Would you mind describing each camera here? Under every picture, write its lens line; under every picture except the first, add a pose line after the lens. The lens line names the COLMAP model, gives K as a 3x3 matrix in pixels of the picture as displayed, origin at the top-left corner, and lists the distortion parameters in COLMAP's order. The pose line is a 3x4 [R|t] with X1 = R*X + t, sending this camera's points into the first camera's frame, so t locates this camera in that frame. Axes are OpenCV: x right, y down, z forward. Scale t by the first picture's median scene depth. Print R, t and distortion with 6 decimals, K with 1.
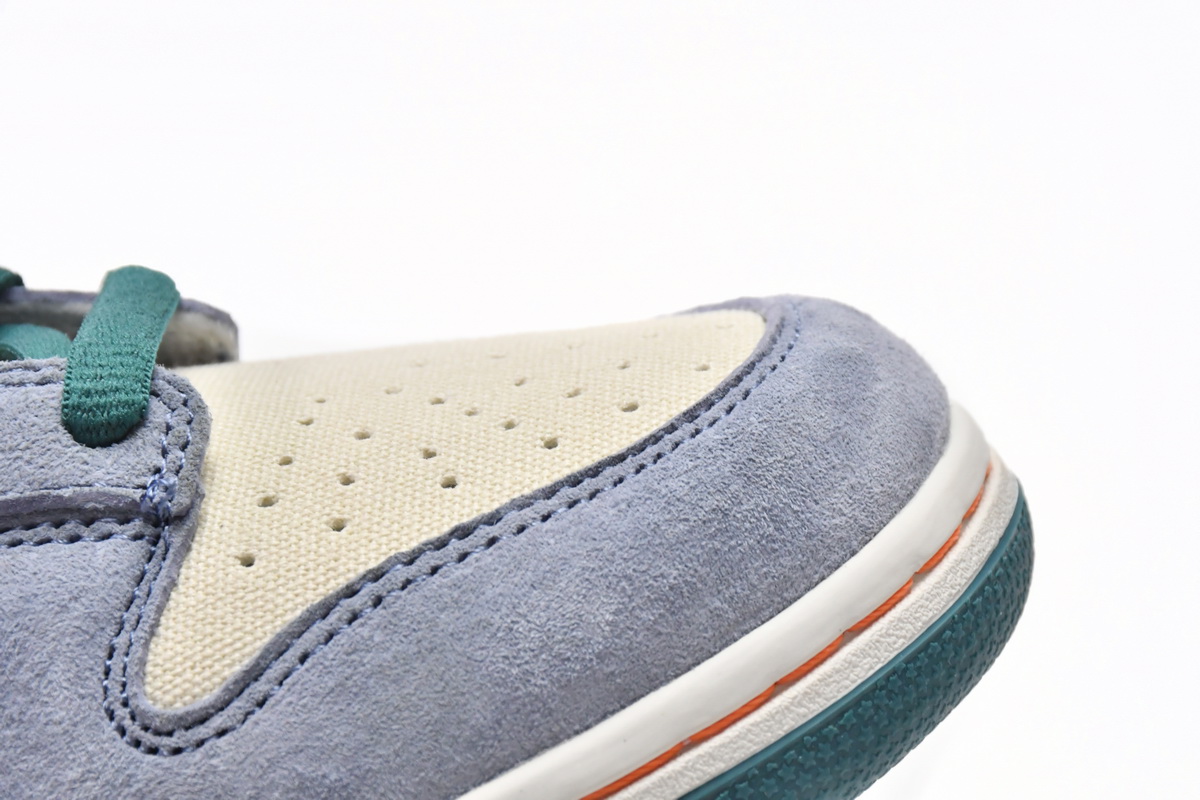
lens RADIAL K [[4565.1, 0, 605.4], [0, 4565.1, 405.2], [0, 0, 1]] dist [0.168402, 0.000000]
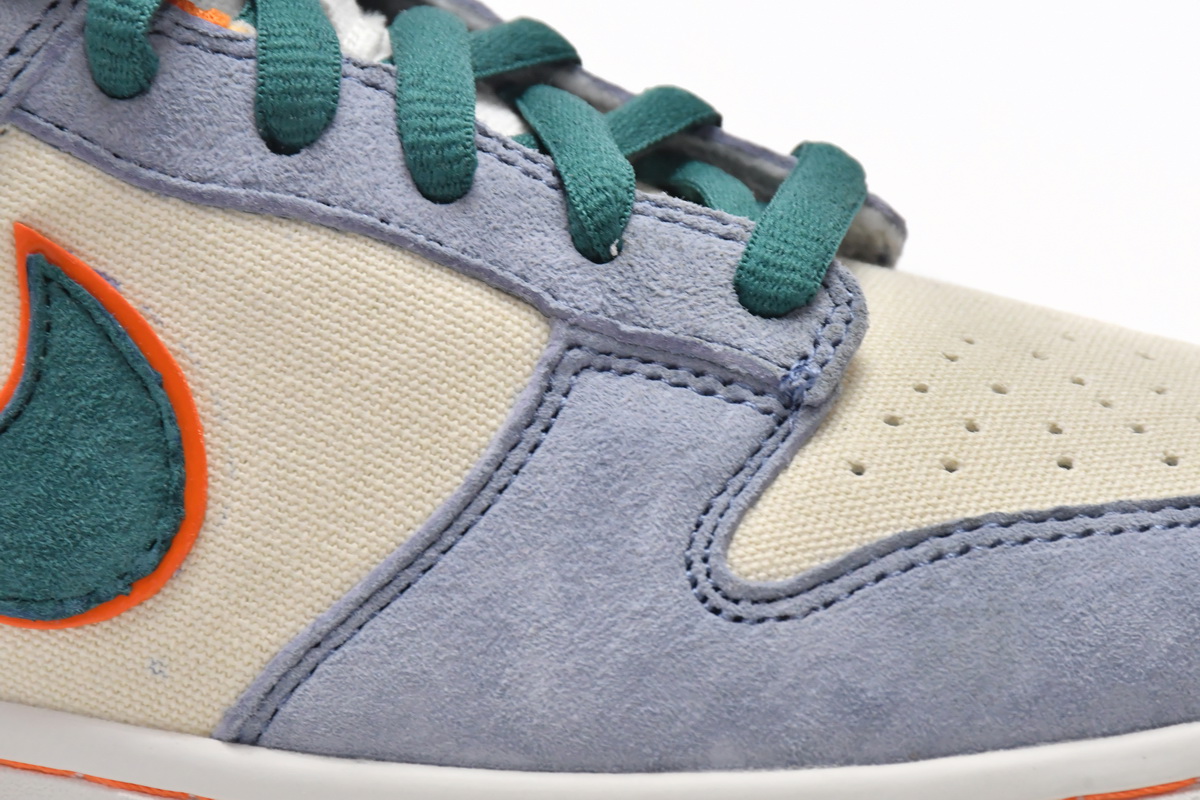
lens RADIAL K [[6473.2, 0, 604.1], [0, 6473.2, 406.9], [0, 0, 1]] dist [0.179990, 0.000000]
pose [[0.937932, 0.340137, -0.067749, -0.037792], [-0.337724, 0.940183, 0.044712, -0.025588], [0.078905, -0.019056, 0.996700, -0.470326]]
